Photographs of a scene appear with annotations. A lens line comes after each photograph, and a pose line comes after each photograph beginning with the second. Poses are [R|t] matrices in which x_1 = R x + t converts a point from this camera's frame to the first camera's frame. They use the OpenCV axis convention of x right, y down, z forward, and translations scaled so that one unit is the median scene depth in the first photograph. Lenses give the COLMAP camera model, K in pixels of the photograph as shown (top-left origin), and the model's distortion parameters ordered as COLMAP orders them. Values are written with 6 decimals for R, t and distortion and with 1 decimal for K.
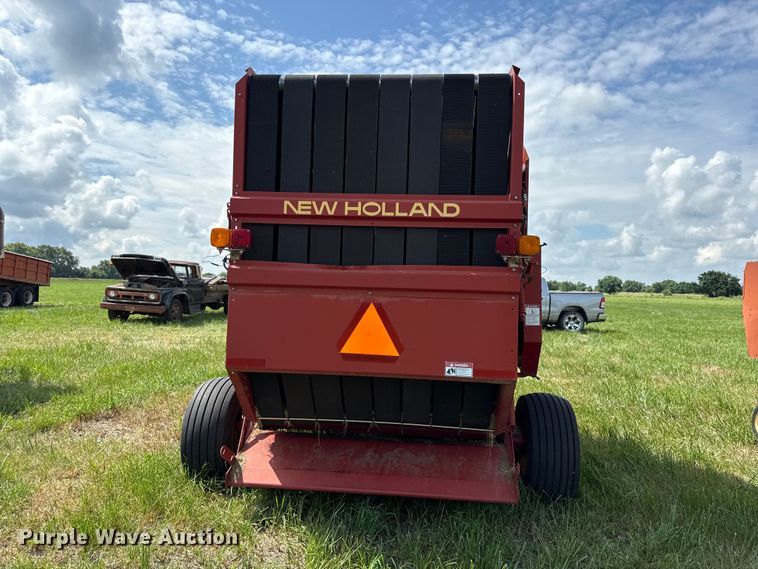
lens RADIAL K [[560.7, 0, 381.6], [0, 560.7, 287.7], [0, 0, 1]] dist [0.010455, -0.004289]
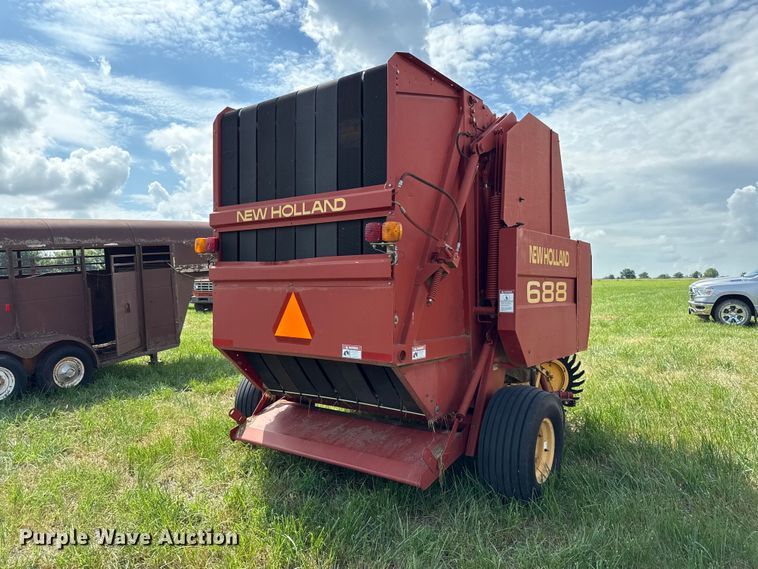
lens RADIAL K [[561.2, 0, 377.7], [0, 561.2, 295.8], [0, 0, 1]] dist [0.014884, -0.001077]
pose [[0.841494, -0.023917, -0.539736, 0.737199], [0.034328, 0.999368, 0.009237, 0.029150], [0.539174, -0.026301, 0.841783, 0.119088]]
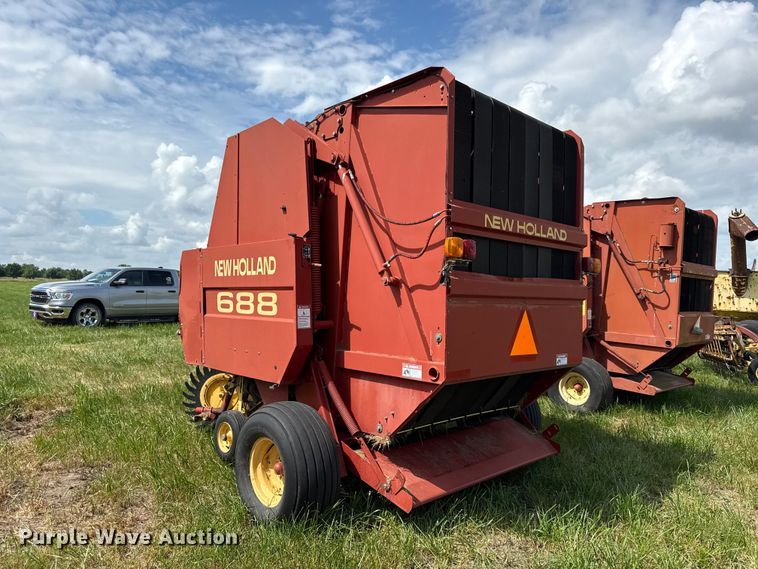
lens RADIAL K [[547.2, 0, 394.3], [0, 547.2, 296.7], [0, 0, 1]] dist [0.012564, 0.002502]
pose [[0.654193, -0.013259, 0.756211, -1.029355], [-0.014539, 0.999441, 0.030101, -0.030275], [-0.756188, -0.030686, 0.653635, 0.455895]]
